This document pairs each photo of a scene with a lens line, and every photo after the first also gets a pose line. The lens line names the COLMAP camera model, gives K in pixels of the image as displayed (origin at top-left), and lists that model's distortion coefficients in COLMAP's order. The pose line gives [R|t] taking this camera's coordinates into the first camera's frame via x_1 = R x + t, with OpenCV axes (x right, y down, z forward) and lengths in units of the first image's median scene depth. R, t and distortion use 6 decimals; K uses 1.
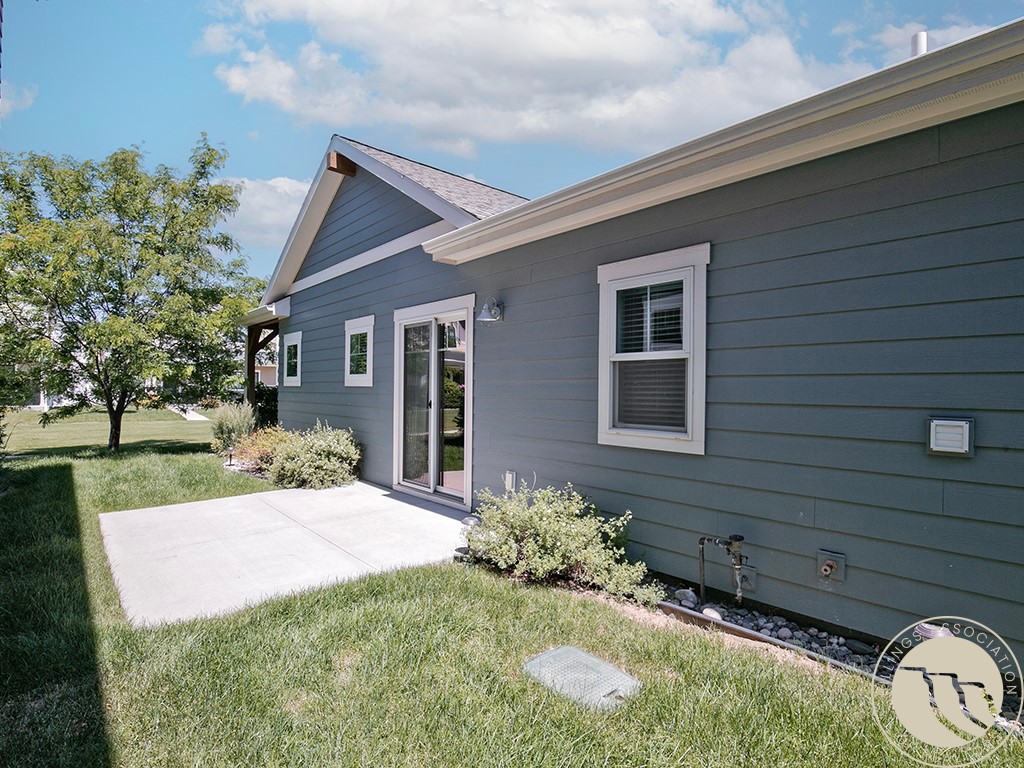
lens RADIAL K [[526.8, 0, 511.9], [0, 526.8, 386.7], [0, 0, 1]] dist [-0.015689, 0.003284]
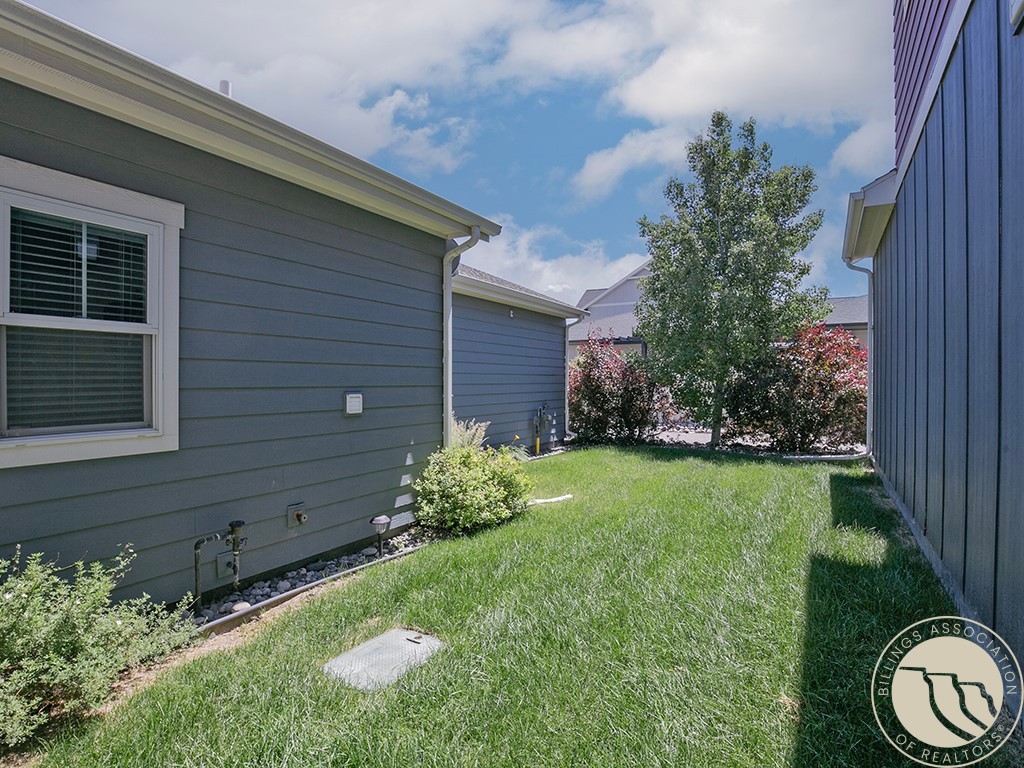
lens RADIAL K [[526.8, 0, 511.3], [0, 526.8, 384.3], [0, 0, 1]] dist [-0.015689, 0.003284]
pose [[-0.284858, -0.013339, 0.958477, -0.670433], [-0.004747, 0.999911, 0.012505, 0.010237], [-0.958558, -0.000988, -0.284896, 0.793356]]
